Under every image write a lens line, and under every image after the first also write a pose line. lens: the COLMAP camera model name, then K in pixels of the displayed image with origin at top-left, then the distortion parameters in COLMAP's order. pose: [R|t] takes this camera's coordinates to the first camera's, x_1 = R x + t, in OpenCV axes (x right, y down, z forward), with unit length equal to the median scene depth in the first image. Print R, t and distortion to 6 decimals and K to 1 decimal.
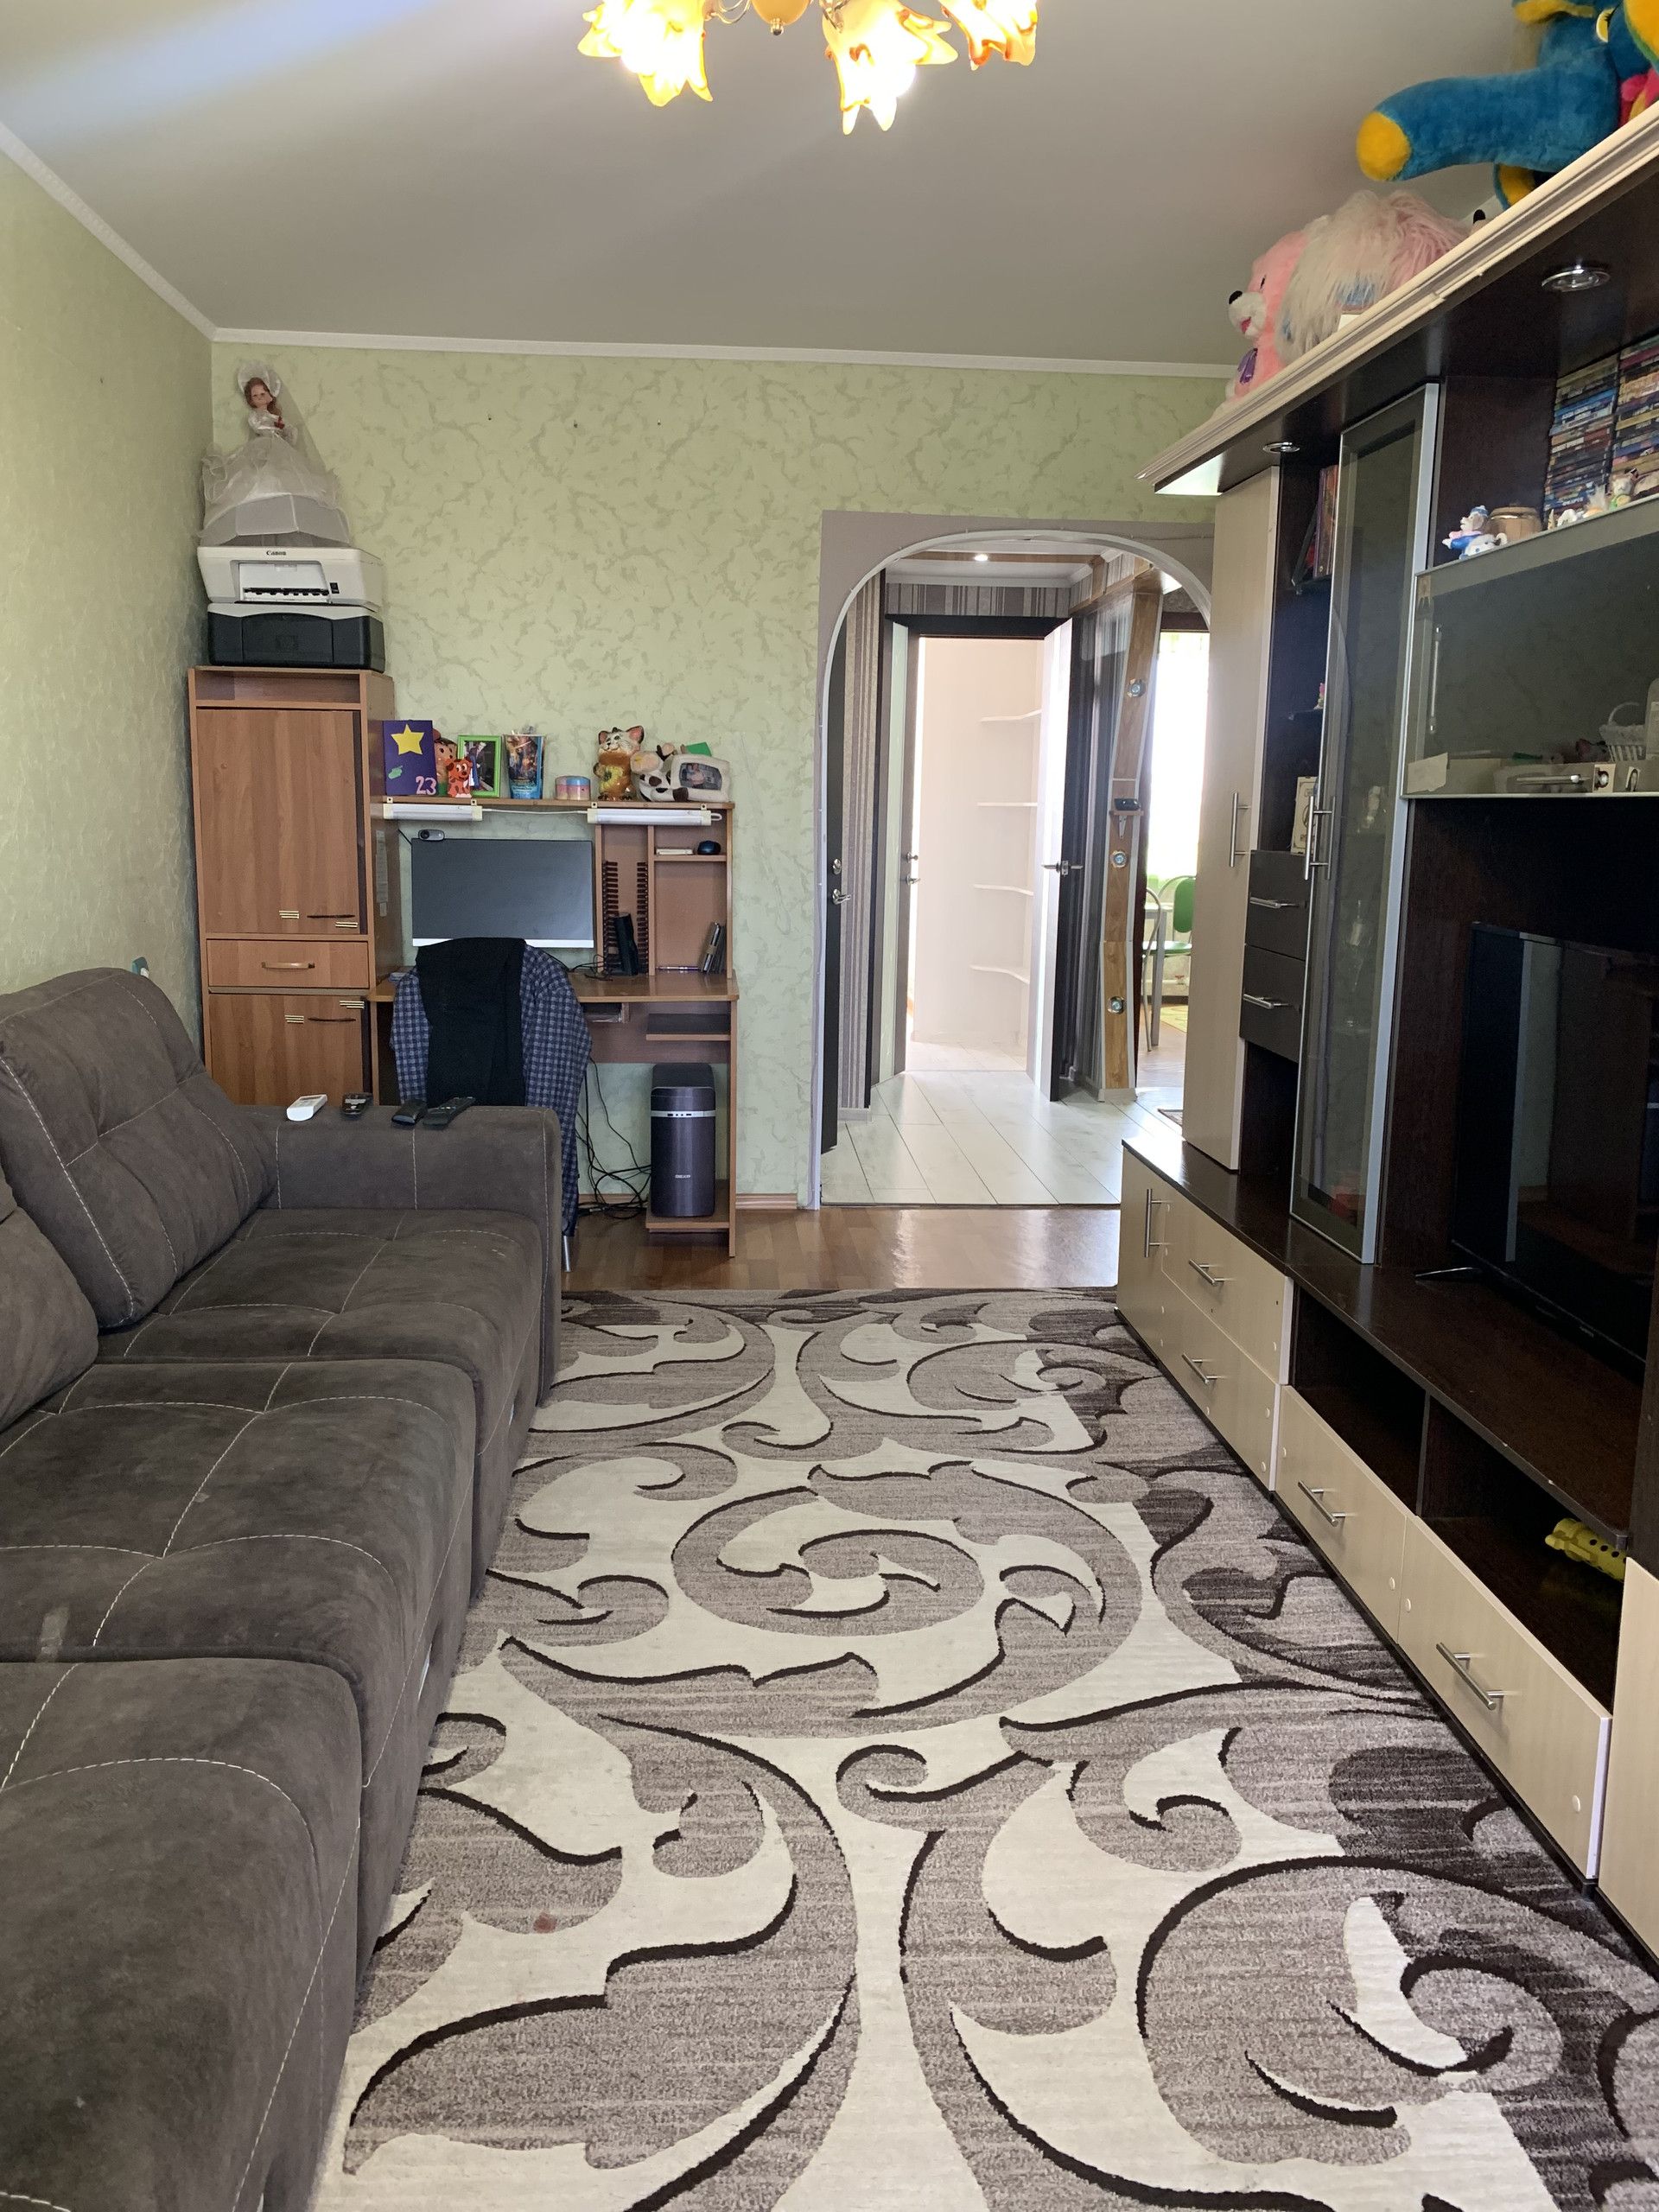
lens RADIAL K [[1713.1, 0, 821.7], [0, 1713.1, 1098.3], [0, 0, 1]] dist [0.058150, -0.049918]
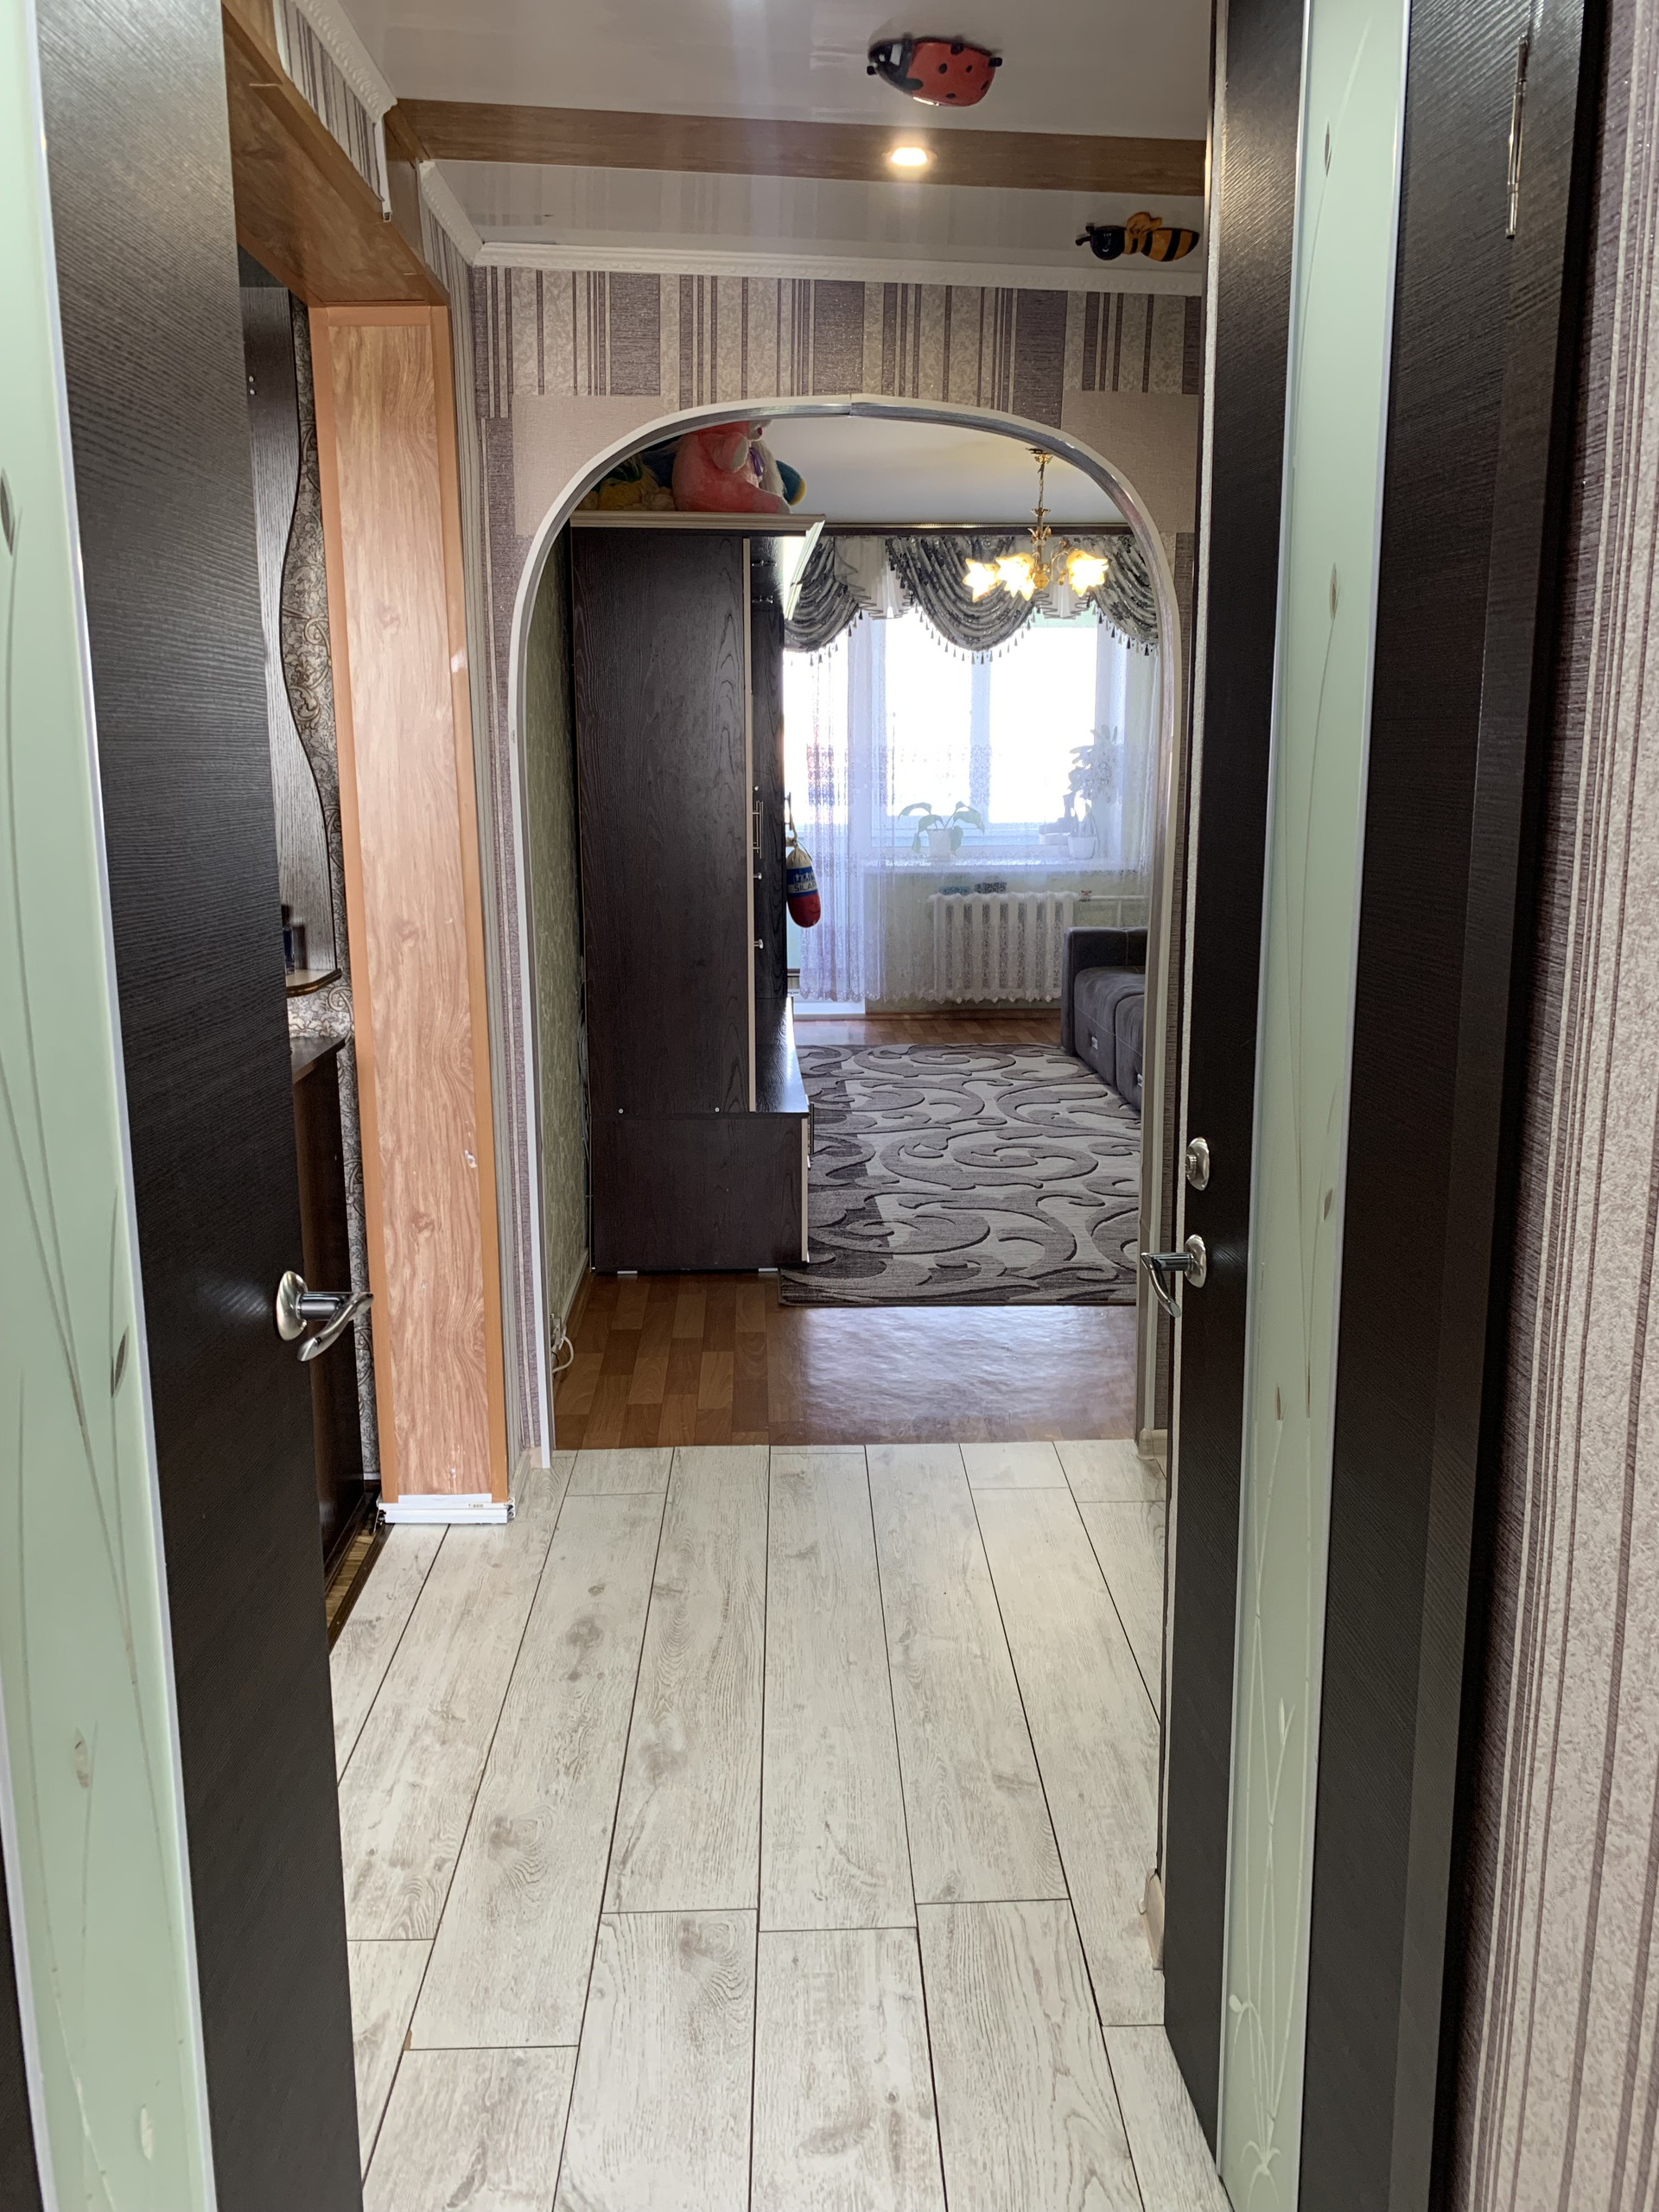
lens RADIAL K [[1713.1, 0, 831.3], [0, 1713.1, 1103.7], [0, 0, 1]] dist [0.058150, -0.049918]
pose [[-0.999526, -0.022013, 0.021520, 0.212974], [-0.012654, 0.931058, 0.364651, -0.611770], [-0.028063, 0.364206, -0.930895, 3.196285]]
